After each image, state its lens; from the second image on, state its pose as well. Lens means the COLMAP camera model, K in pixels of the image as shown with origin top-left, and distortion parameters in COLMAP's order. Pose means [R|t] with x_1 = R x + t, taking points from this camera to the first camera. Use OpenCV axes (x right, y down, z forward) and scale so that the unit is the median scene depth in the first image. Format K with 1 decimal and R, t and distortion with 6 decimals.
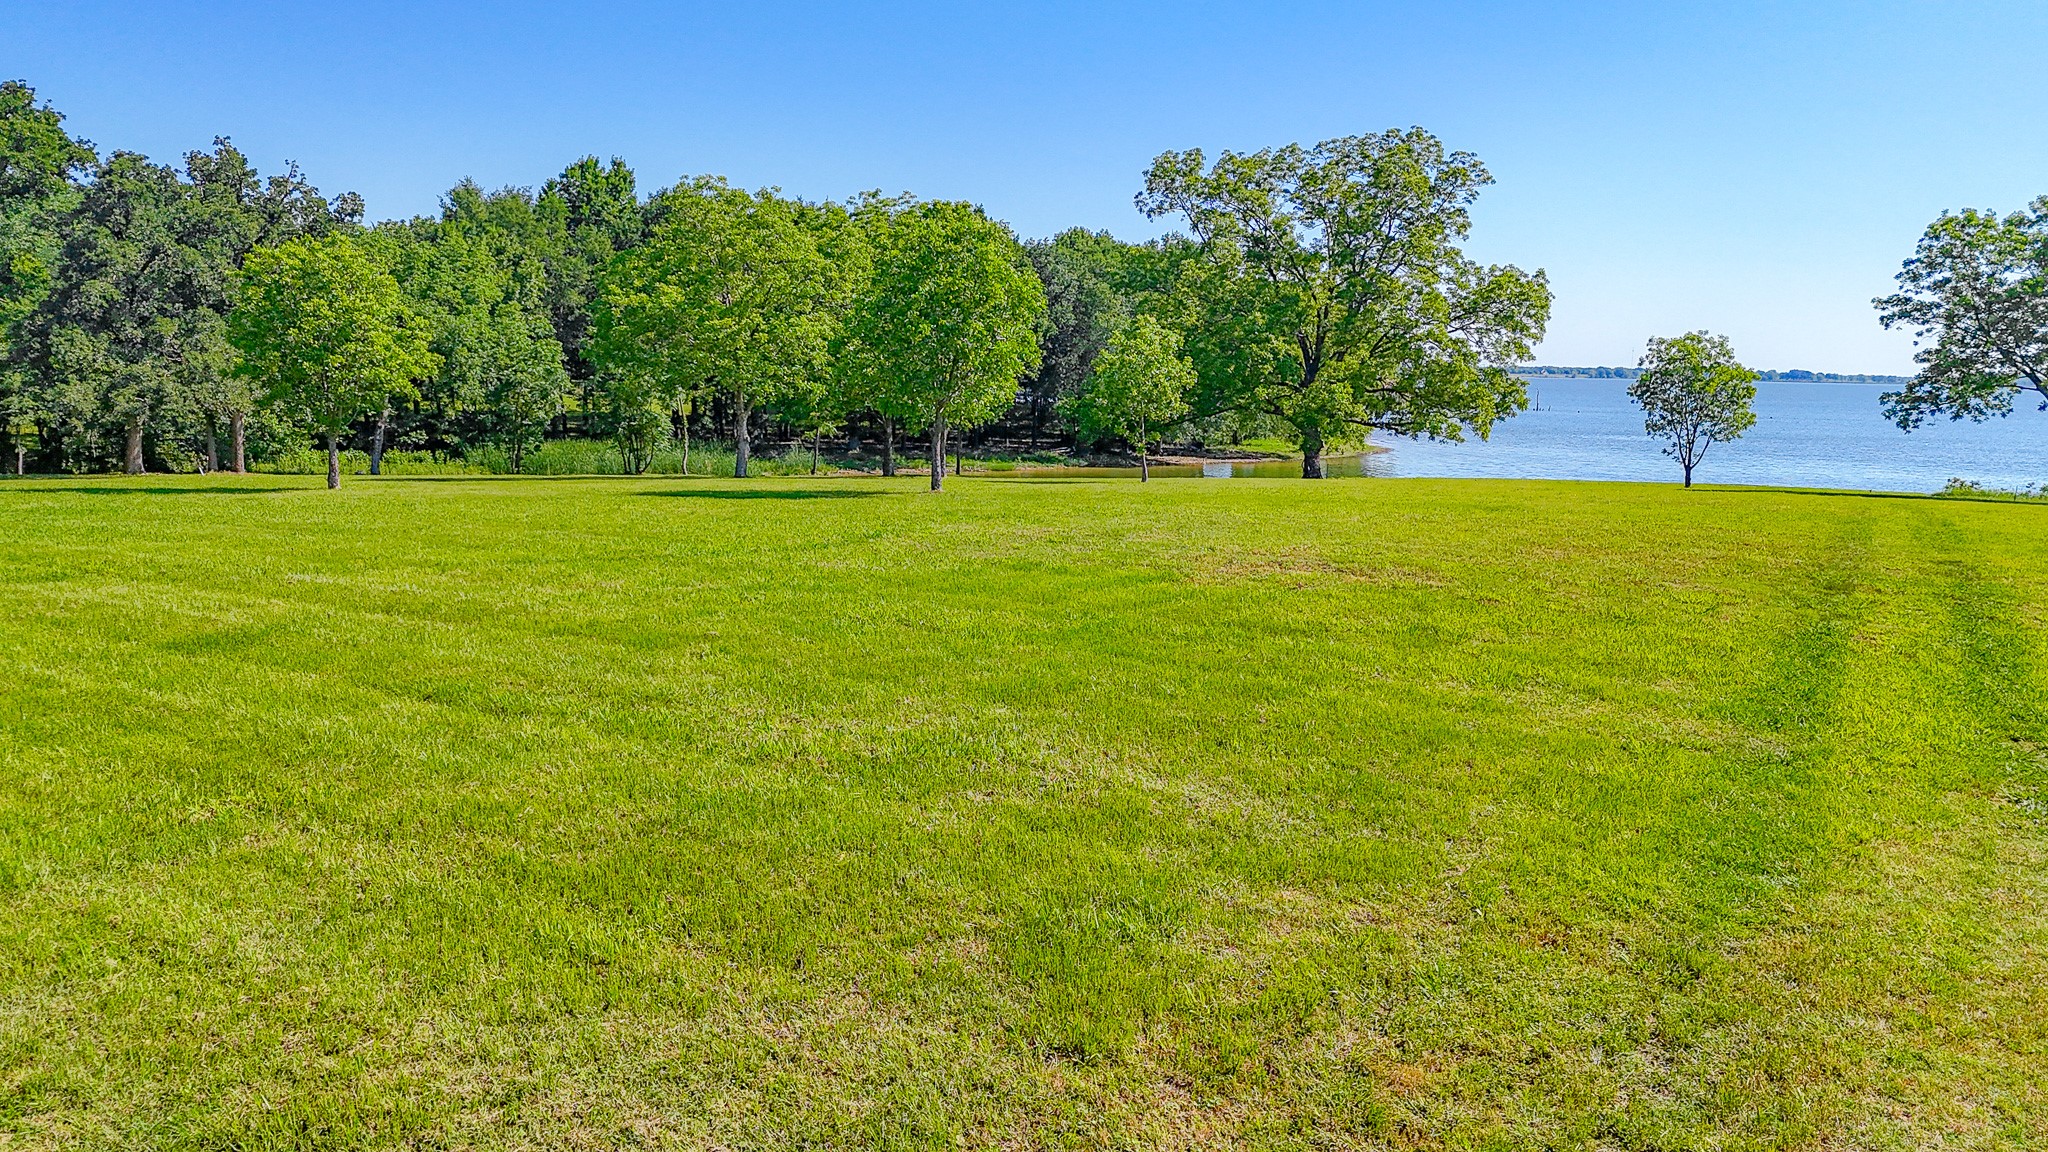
lens RADIAL K [[1515.1, 0, 1029.8], [0, 1515.1, 582.3], [0, 0, 1]] dist [0.084258, -0.098469]
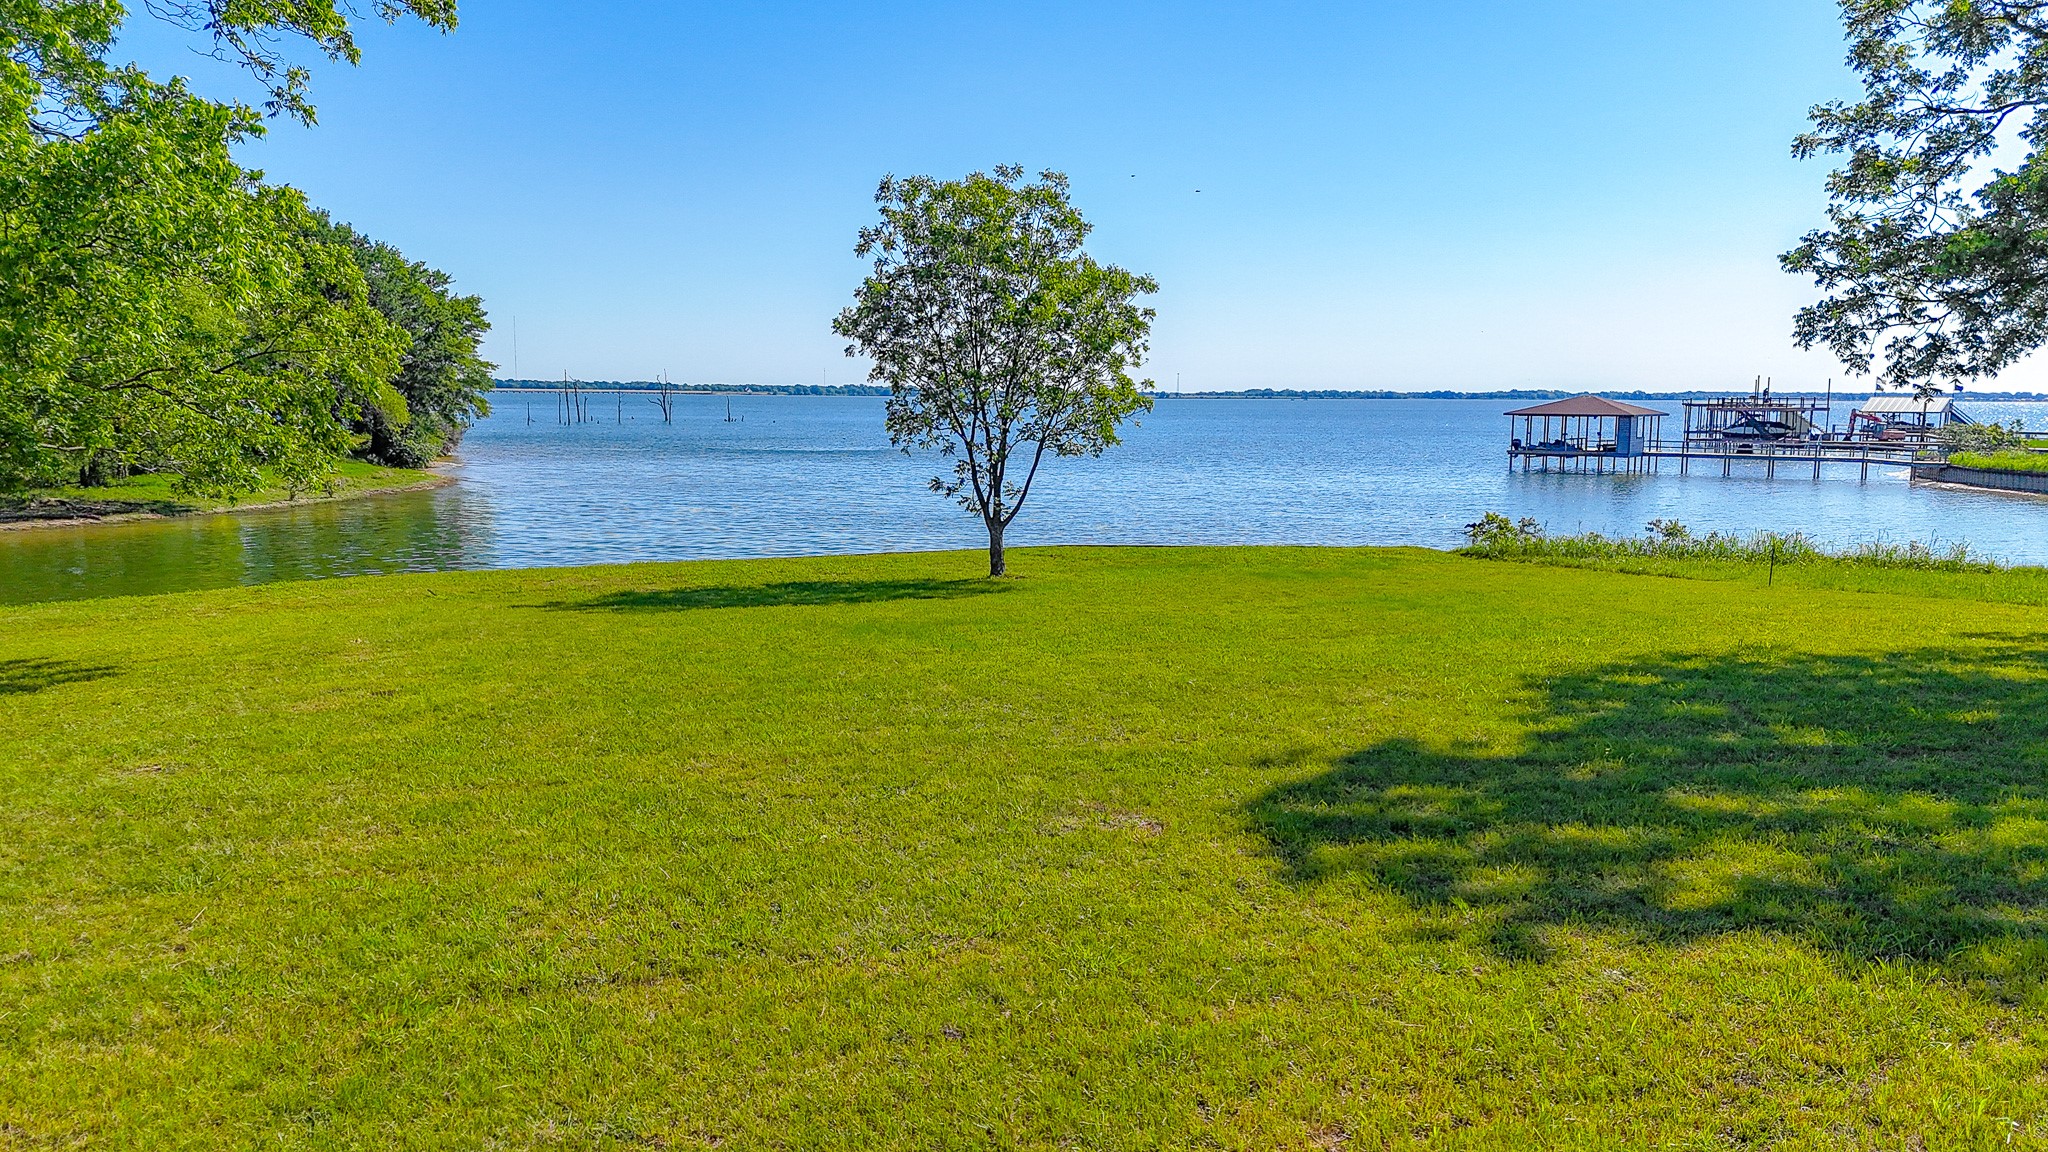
lens RADIAL K [[1515.1, 0, 1029.8], [0, 1515.1, 582.3], [0, 0, 1]] dist [0.084258, -0.098469]
pose [[0.876732, -0.069283, 0.475964, 0.254569], [0.075908, 0.997101, 0.005318, -0.061798], [-0.474952, 0.031467, 0.879449, 0.663390]]
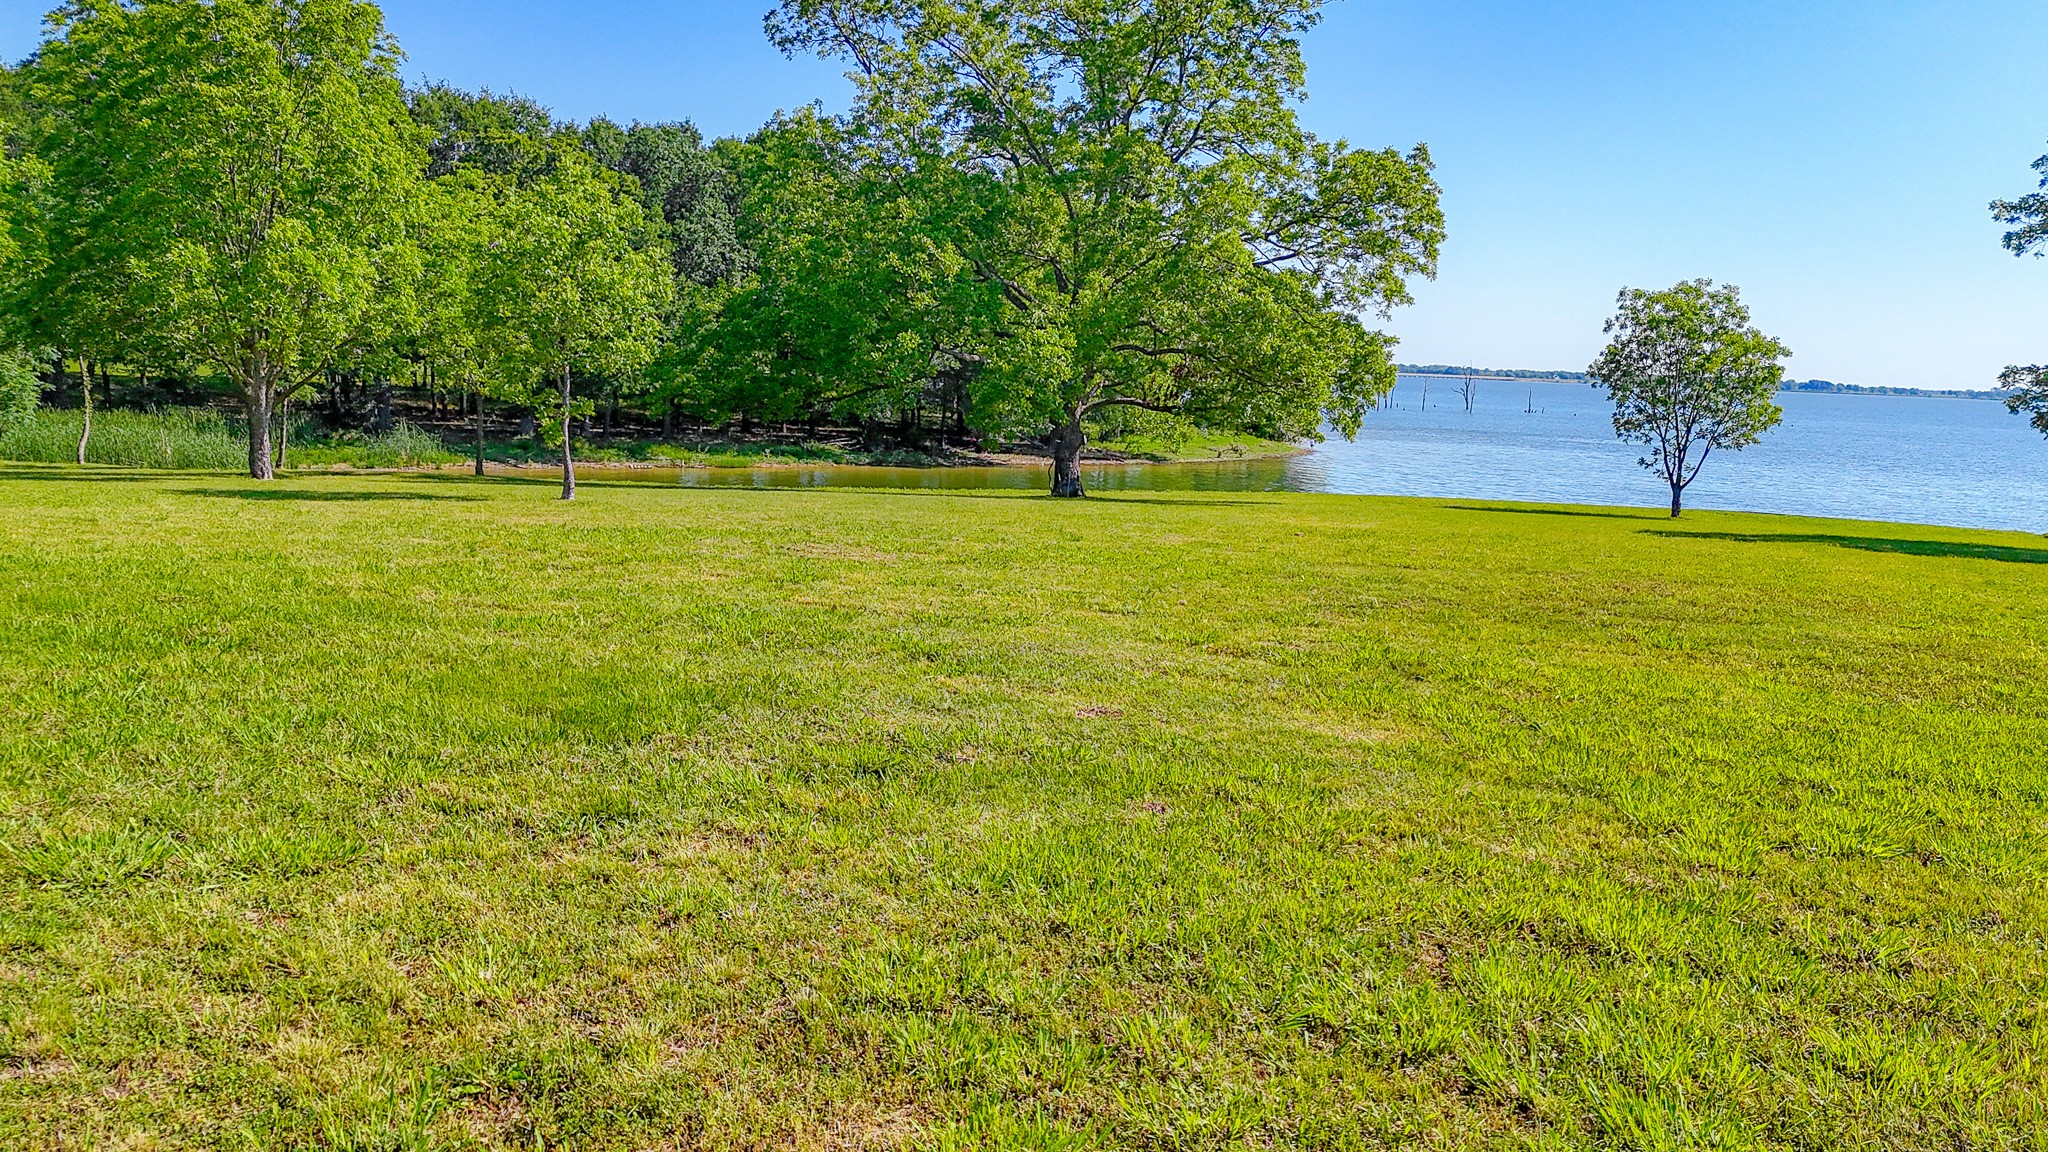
lens RADIAL K [[1532.5, 0, 1024.0], [0, 1532.5, 576.0], [0, 0, 1]] dist [0.111510, -0.144831]
pose [[0.999761, 0.021485, -0.003950, 0.152453], [-0.021498, 0.999764, -0.003231, -0.028378], [0.003880, 0.003315, 0.999987, 0.330795]]
